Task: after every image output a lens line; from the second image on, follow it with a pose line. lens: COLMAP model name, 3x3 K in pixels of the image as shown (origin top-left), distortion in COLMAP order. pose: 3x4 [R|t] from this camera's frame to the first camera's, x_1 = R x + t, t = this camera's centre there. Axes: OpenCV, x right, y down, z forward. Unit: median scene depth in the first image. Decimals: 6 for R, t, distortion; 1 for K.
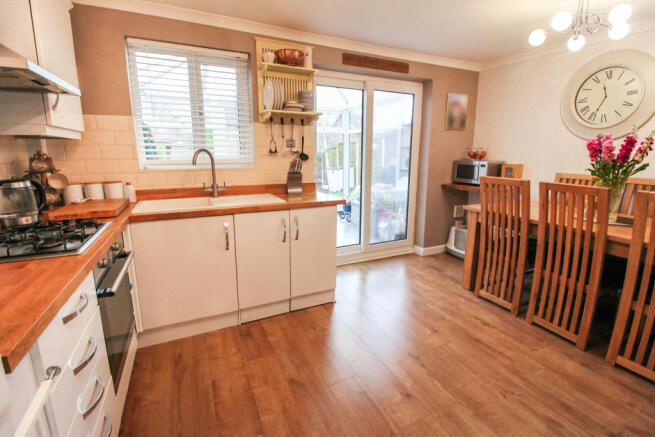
lens RADIAL K [[305.7, 0, 331.6], [0, 305.7, 213.5], [0, 0, 1]] dist [-0.014372, -0.001260]
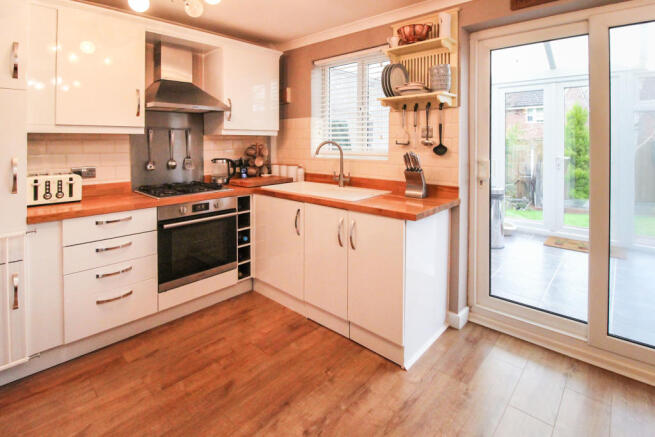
lens RADIAL K [[327.6, 0, 336.2], [0, 327.6, 138.8], [0, 0, 1]] dist [-0.001430, -0.000979]
pose [[0.368228, -0.006889, -0.929710, 0.658833], [-0.179008, 0.980737, -0.078167, -0.122727], [0.912340, 0.195209, 0.359902, 0.553357]]
